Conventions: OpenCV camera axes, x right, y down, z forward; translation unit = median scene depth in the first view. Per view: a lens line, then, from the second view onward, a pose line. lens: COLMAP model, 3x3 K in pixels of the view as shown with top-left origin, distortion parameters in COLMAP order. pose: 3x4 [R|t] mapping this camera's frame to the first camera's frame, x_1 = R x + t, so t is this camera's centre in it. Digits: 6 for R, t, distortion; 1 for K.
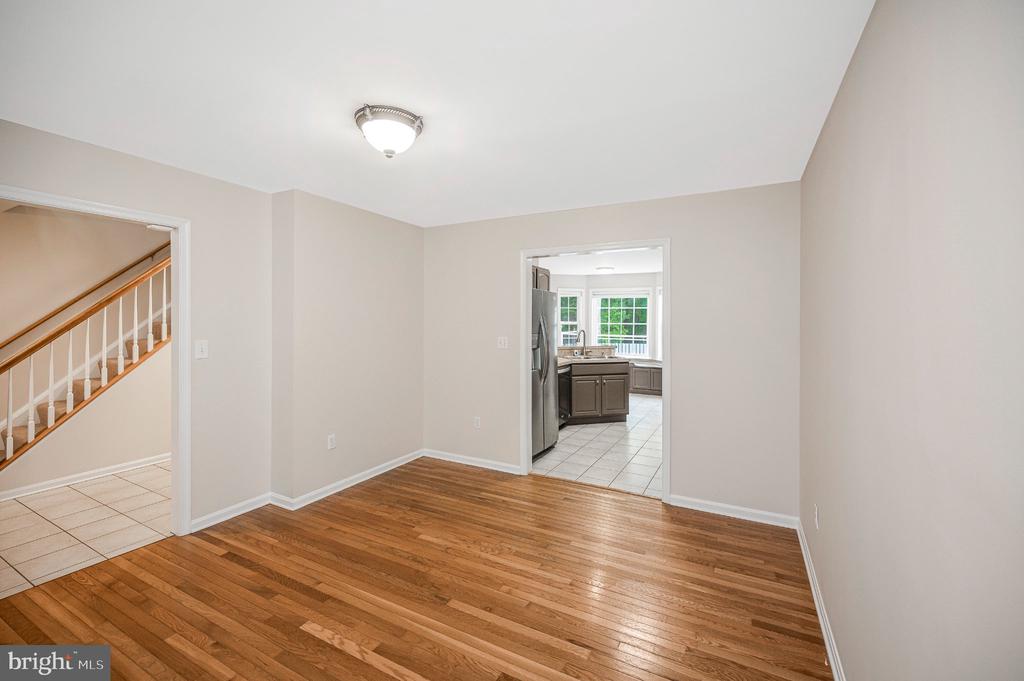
lens RADIAL K [[432.7, 0, 516.5], [0, 432.7, 317.0], [0, 0, 1]] dist [0.002792, 0.000147]
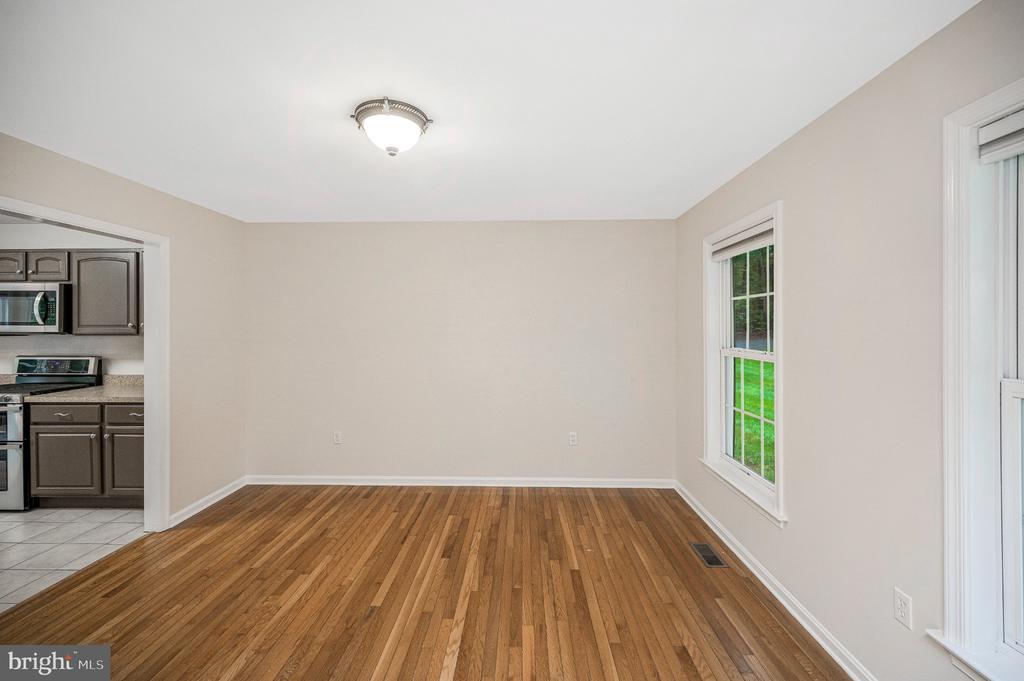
lens RADIAL K [[412.2, 0, 508.8], [0, 412.2, 327.8], [0, 0, 1]] dist [0.001794, 0.000200]
pose [[-0.439497, -0.004661, 0.898232, -0.392148], [-0.012463, 0.999922, -0.000909, -0.001967], [-0.898158, -0.011594, -0.439521, 0.385896]]
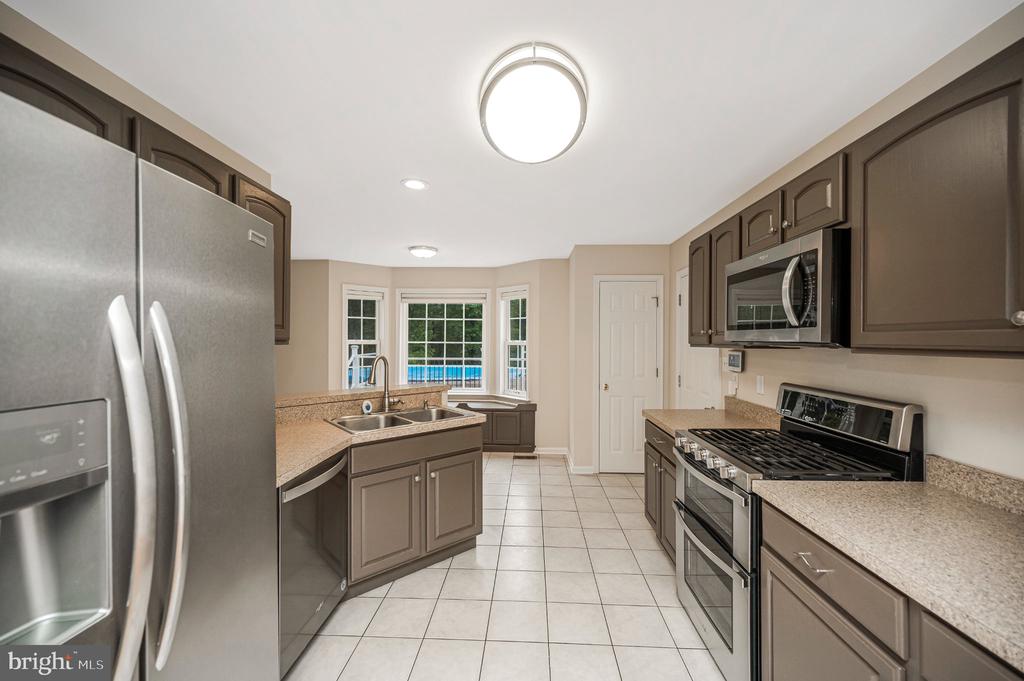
lens RADIAL K [[414.8, 0, 512.0], [0, 414.8, 340.5], [0, 0, 1]] dist [-0.002347, -0.000196]
pose [[0.903440, -0.001637, 0.428712, 0.088209], [-0.002990, 0.999944, 0.010121, 0.007546], [-0.428705, -0.010425, 0.903384, 0.538811]]
